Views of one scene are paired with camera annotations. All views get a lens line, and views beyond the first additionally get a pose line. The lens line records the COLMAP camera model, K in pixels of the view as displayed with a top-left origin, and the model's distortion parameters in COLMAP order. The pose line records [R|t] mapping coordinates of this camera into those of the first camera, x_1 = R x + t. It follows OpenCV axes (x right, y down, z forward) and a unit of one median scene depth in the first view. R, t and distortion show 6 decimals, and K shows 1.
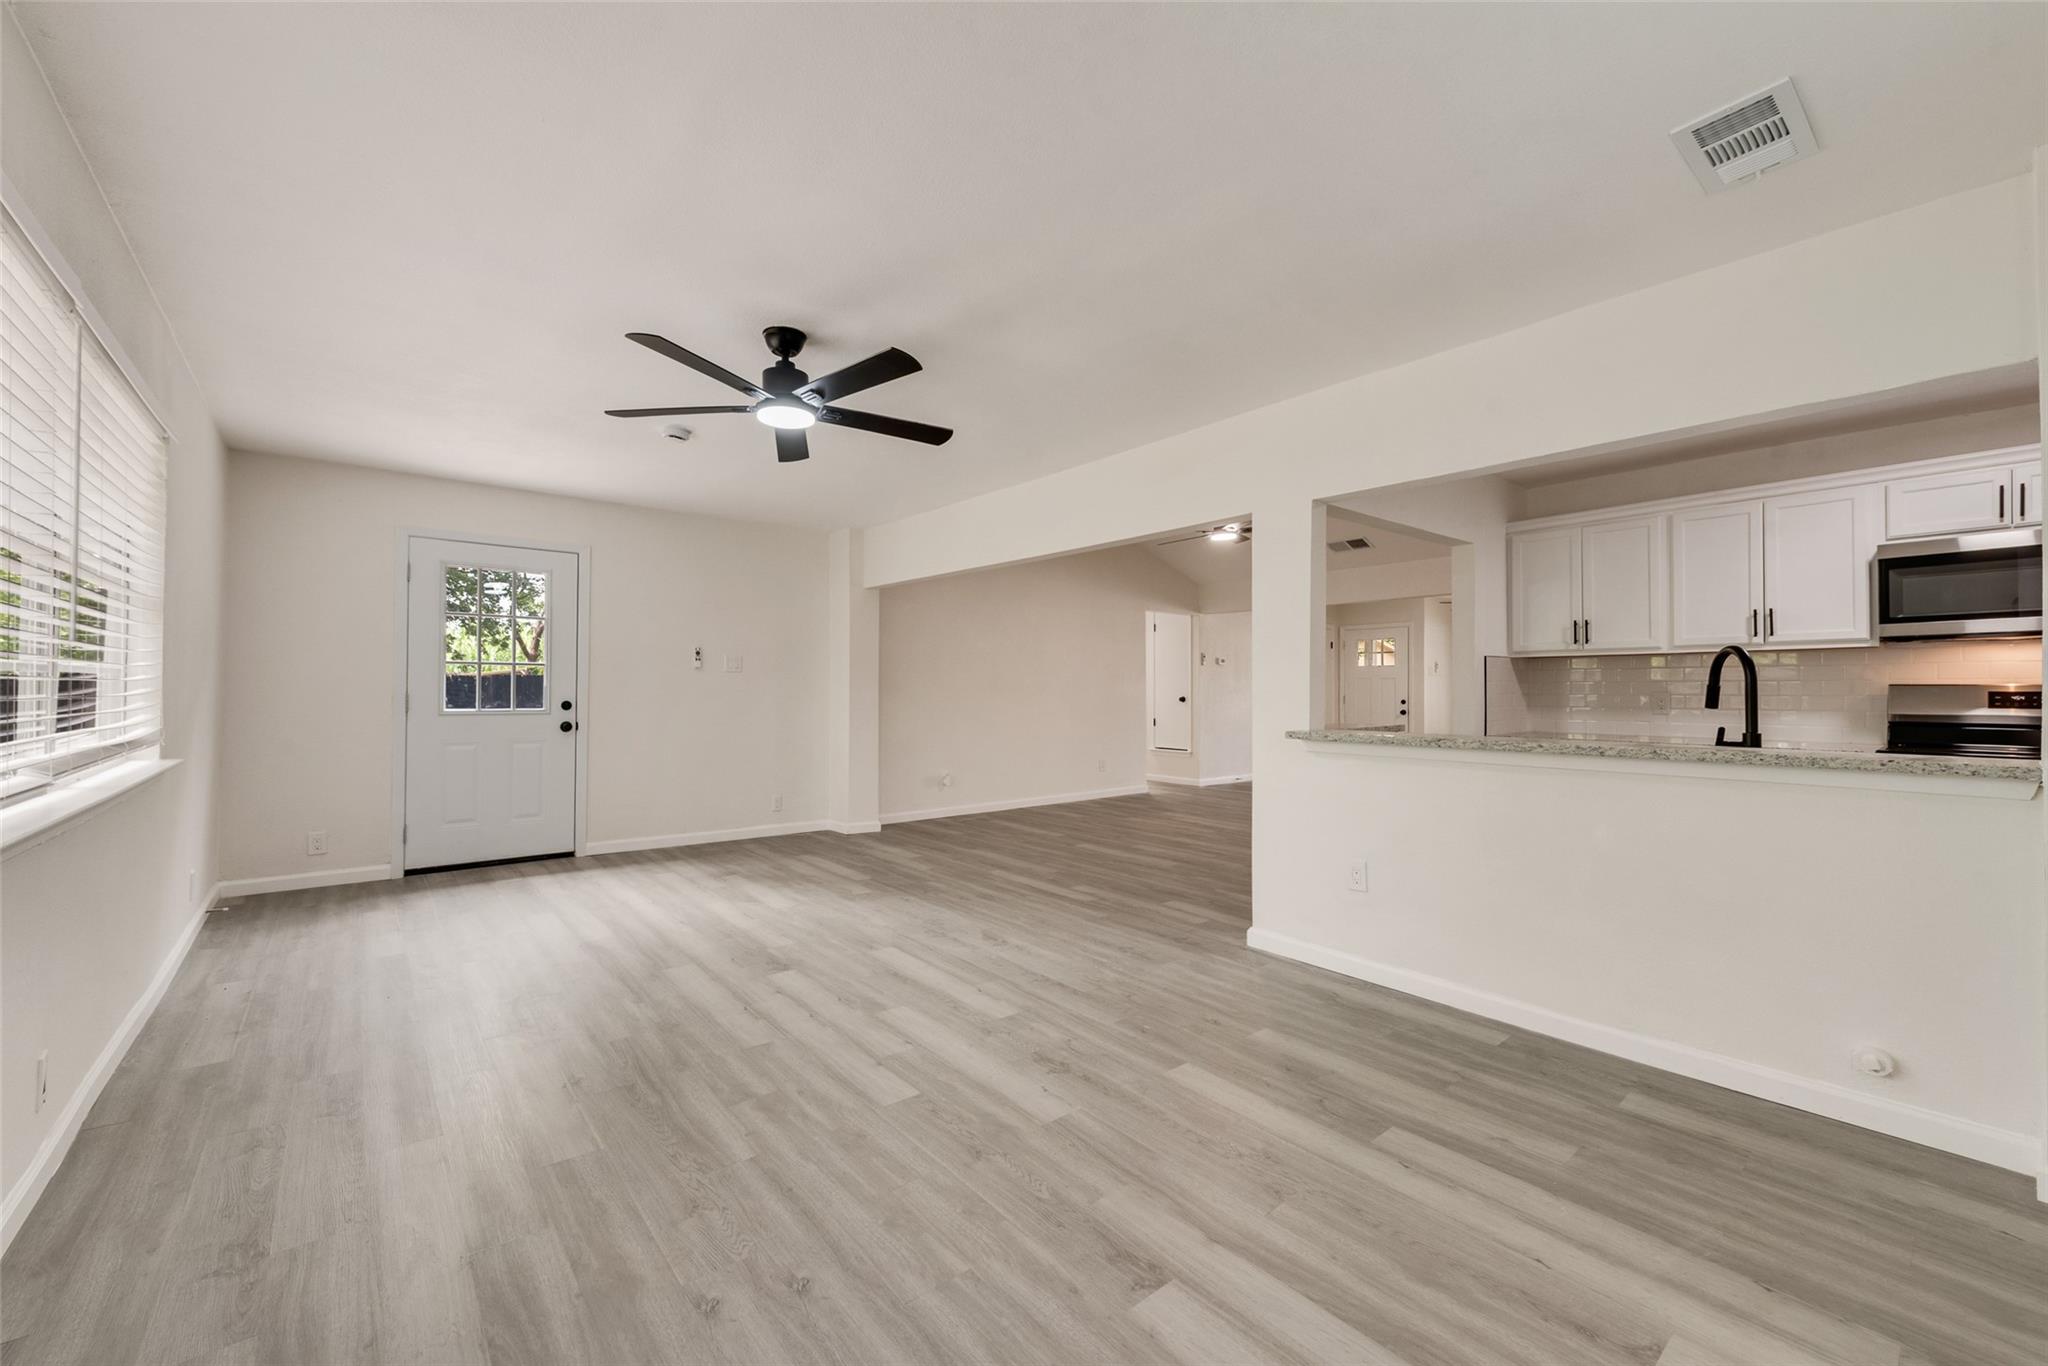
lens RADIAL K [[868.1, 0, 1015.4], [0, 868.1, 680.0], [0, 0, 1]] dist [0.000902, -0.000089]
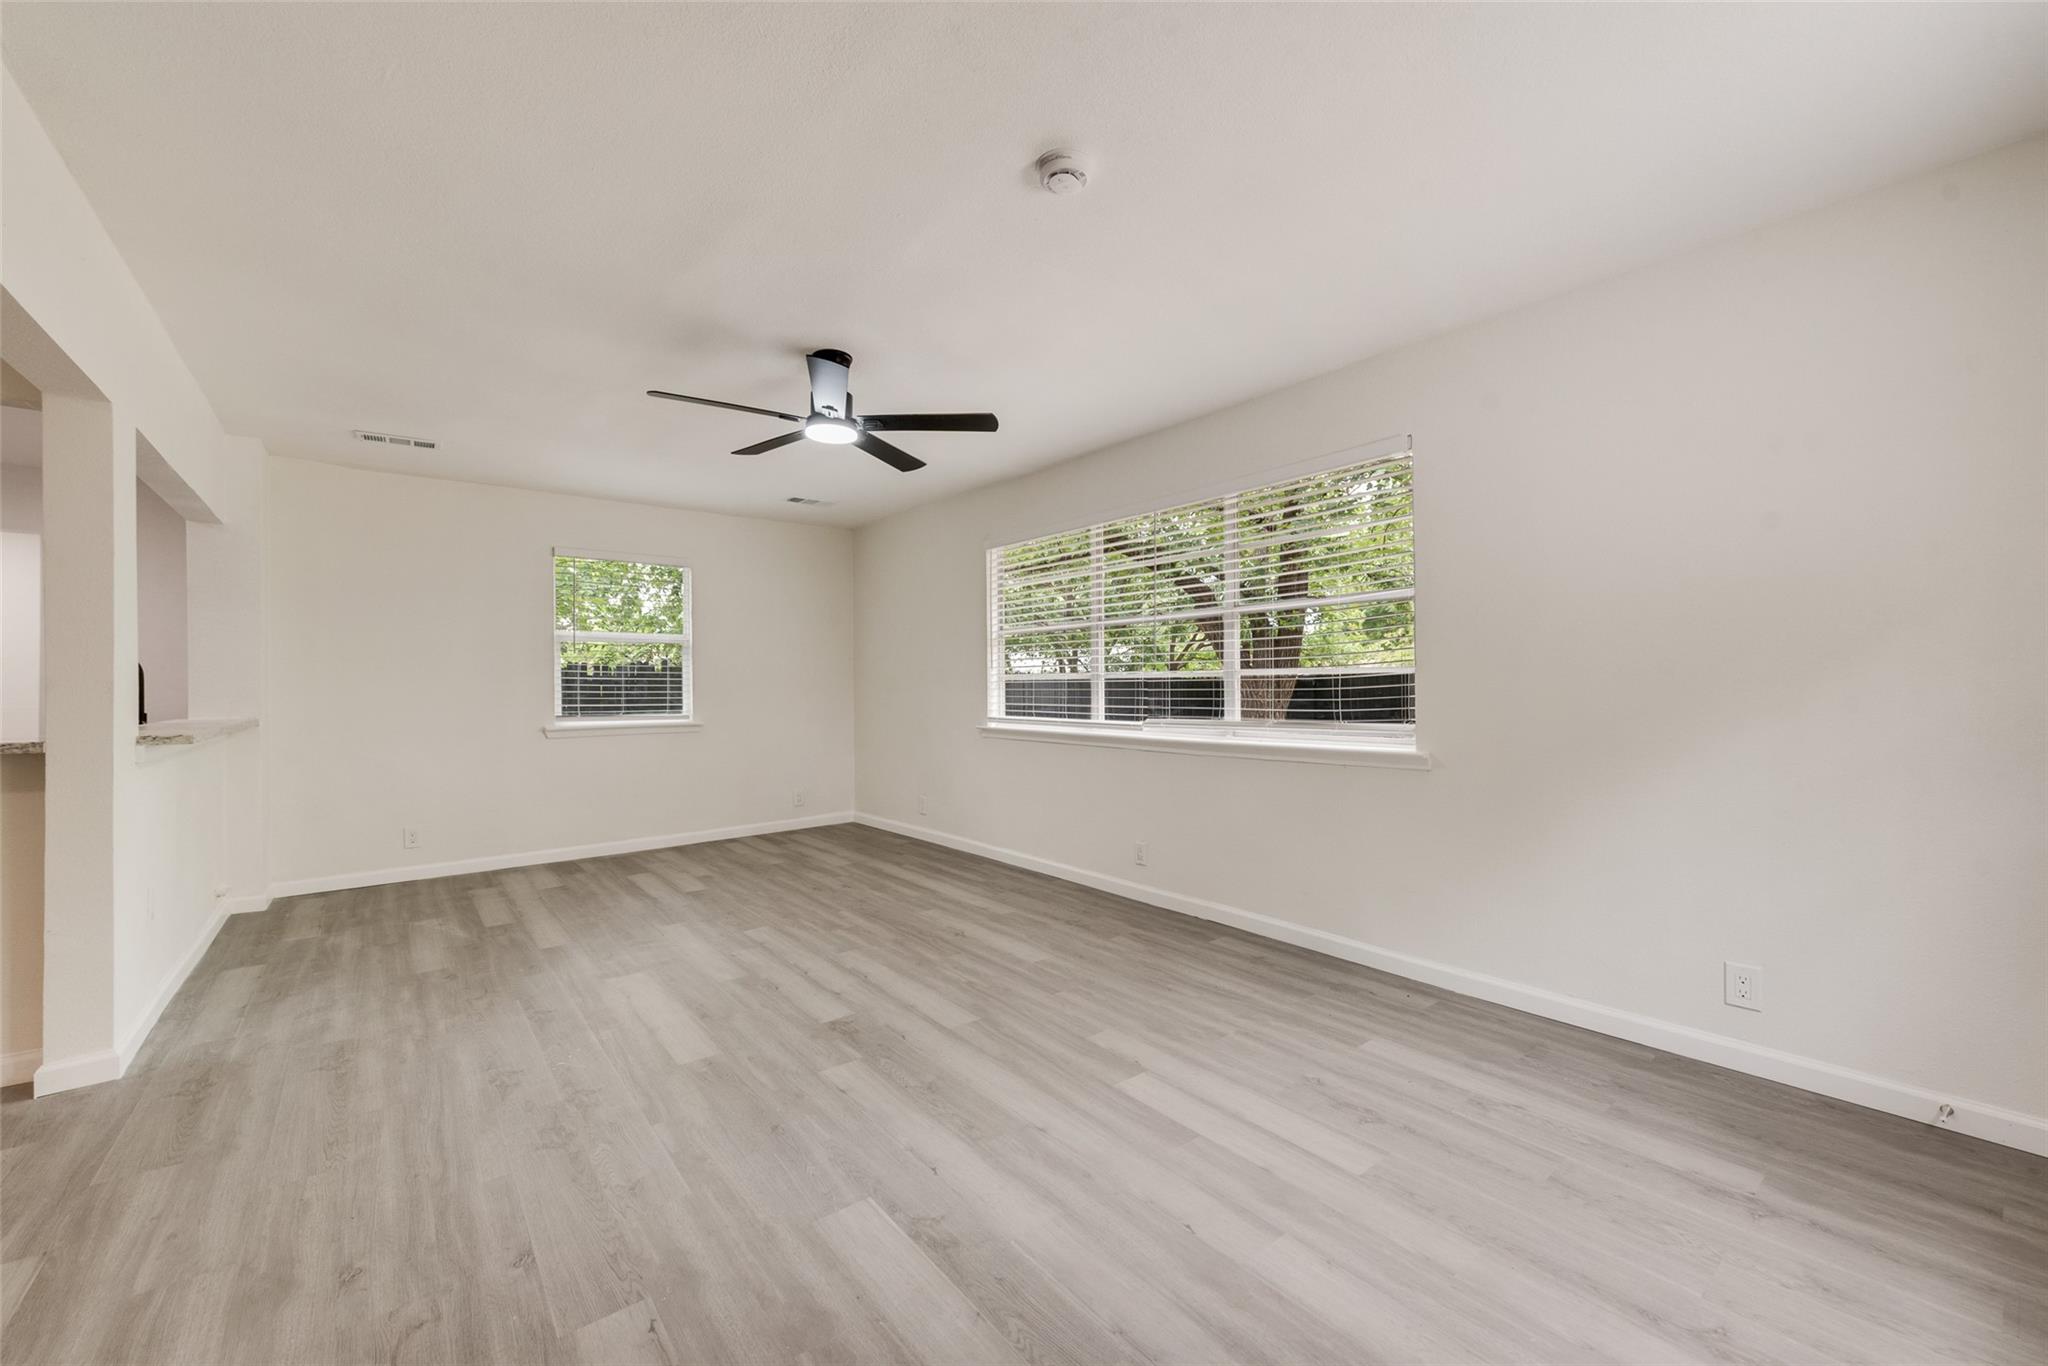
lens RADIAL K [[868.1, 0, 1024.1], [0, 868.1, 682.4], [0, 0, 1]] dist [0.000902, -0.000089]
pose [[-0.999939, -0.004725, 0.010001, -0.496603], [-0.004906, 0.999824, -0.018091, 0.025546], [-0.009913, -0.018139, -0.999786, 2.005415]]
